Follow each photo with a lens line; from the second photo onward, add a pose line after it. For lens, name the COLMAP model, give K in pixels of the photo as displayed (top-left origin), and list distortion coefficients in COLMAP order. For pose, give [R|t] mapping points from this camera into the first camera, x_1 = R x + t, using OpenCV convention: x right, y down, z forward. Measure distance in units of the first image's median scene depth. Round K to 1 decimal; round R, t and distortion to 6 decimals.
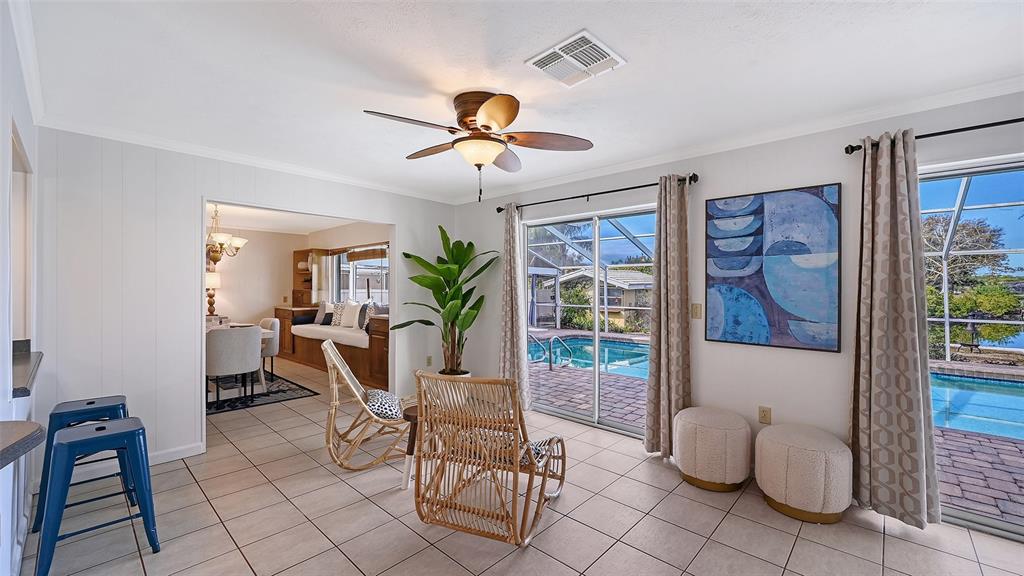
lens RADIAL K [[412.5, 0, 514.7], [0, 412.5, 291.7], [0, 0, 1]] dist [-0.000760, -0.000180]
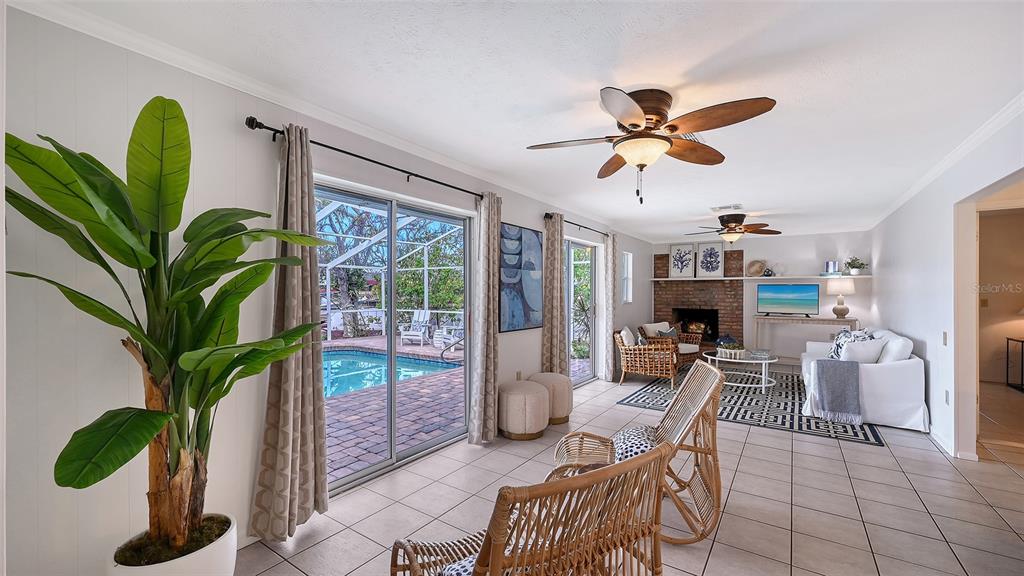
lens RADIAL K [[412.5, 0, 514.7], [0, 412.5, 291.7], [0, 0, 1]] dist [-0.000760, -0.000180]
pose [[-0.151974, -0.012242, 0.988309, -0.848154], [0.000886, 0.999921, 0.012522, -0.025060], [-0.988384, 0.002779, -0.151951, 1.229588]]
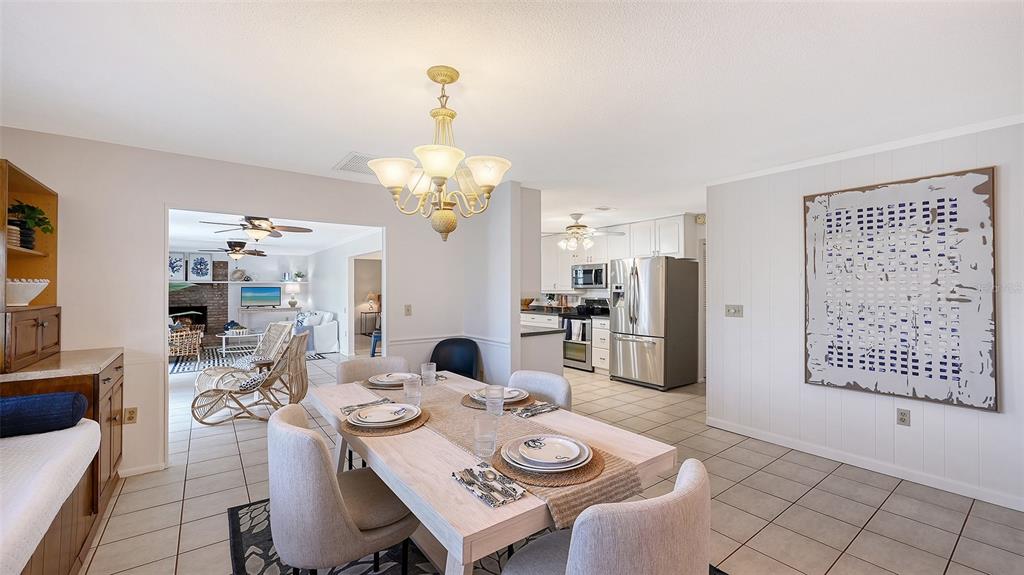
lens RADIAL K [[412.5, 0, 514.7], [0, 412.5, 291.2], [0, 0, 1]] dist [-0.000760, -0.000180]
pose [[-0.983657, -0.005320, 0.179972, -1.692797], [-0.003235, 0.999924, 0.011876, -0.052629], [-0.180022, 0.011100, -0.983600, 2.685015]]
